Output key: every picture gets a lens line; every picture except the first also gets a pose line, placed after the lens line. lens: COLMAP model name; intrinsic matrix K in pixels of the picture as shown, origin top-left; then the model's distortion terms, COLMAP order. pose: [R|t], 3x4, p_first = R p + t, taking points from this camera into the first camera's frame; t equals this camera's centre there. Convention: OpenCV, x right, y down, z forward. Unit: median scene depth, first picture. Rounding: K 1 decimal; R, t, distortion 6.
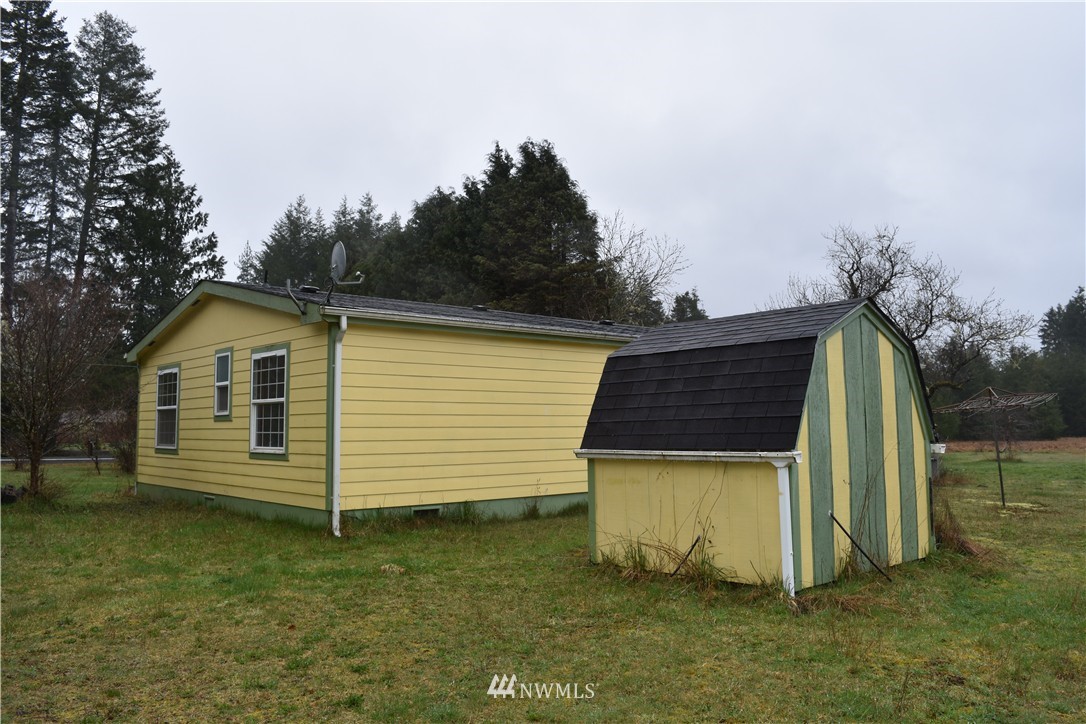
lens RADIAL K [[839.1, 0, 543.0], [0, 839.1, 362.0], [0, 0, 1]] dist [0.002000, 0.000169]
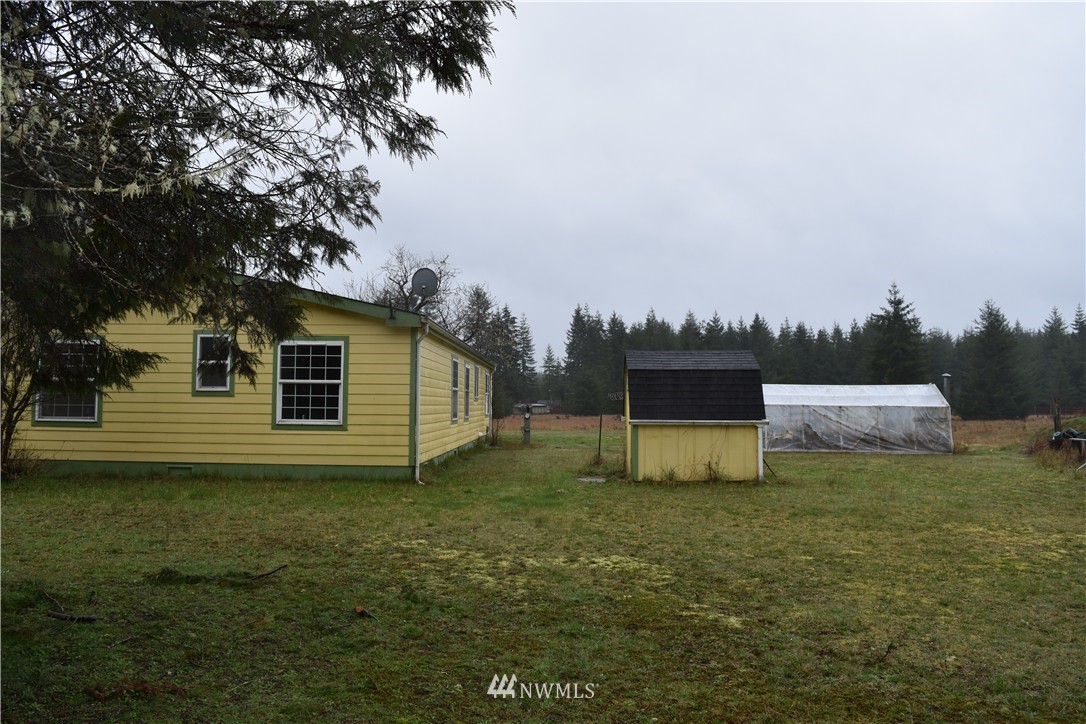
lens RADIAL K [[839.1, 0, 543.0], [0, 839.1, 362.0], [0, 0, 1]] dist [0.002000, 0.000169]
pose [[0.670573, 0.046914, 0.740359, -1.104797], [-0.072549, 0.997362, 0.002511, -0.009984], [-0.738288, -0.055396, 0.672207, -0.063045]]
